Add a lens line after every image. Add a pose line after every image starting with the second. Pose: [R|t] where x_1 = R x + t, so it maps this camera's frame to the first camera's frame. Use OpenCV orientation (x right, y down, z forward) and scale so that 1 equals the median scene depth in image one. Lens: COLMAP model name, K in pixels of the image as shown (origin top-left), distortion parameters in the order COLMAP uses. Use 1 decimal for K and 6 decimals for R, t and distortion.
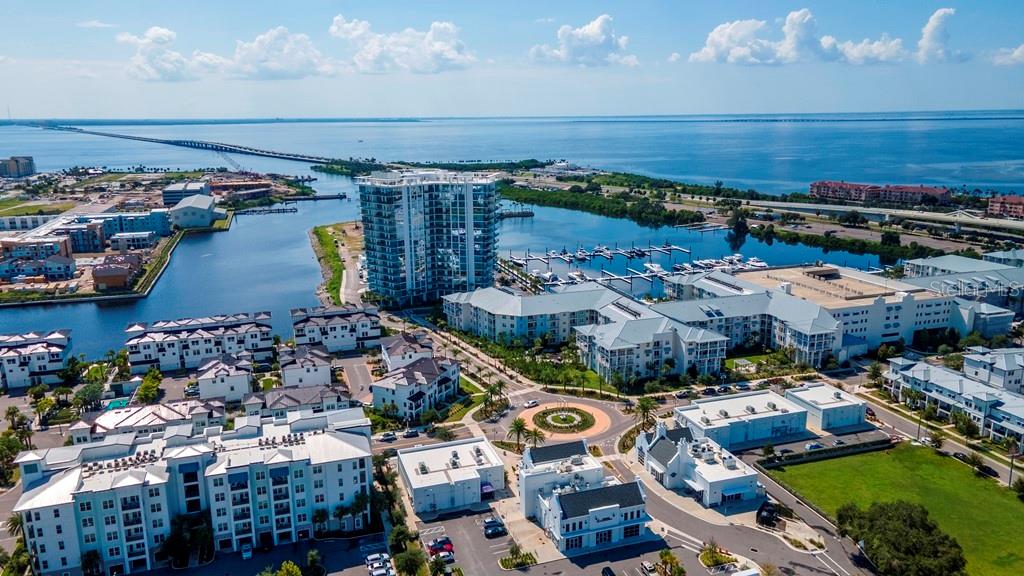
lens RADIAL K [[745.0, 0, 515.2], [0, 745.0, 290.8], [0, 0, 1]] dist [0.035053, 0.029205]
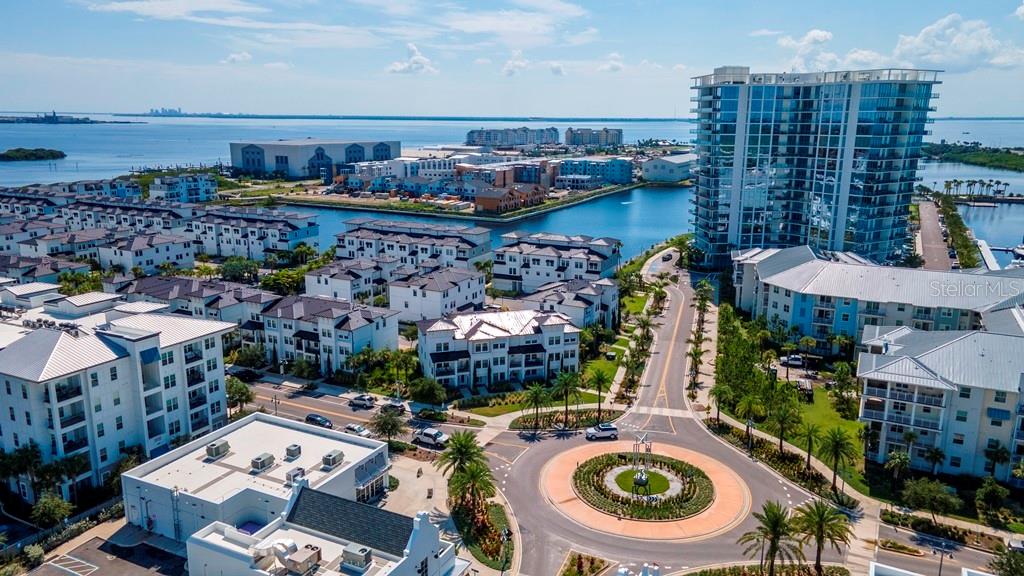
lens RADIAL K [[745.0, 0, 515.0], [0, 745.0, 286.8], [0, 0, 1]] dist [0.035053, 0.029205]
pose [[0.699842, 0.173738, -0.692847, 0.238009], [-0.179139, 0.981660, 0.065213, 0.032550], [0.691470, 0.078477, 0.718130, 0.483190]]
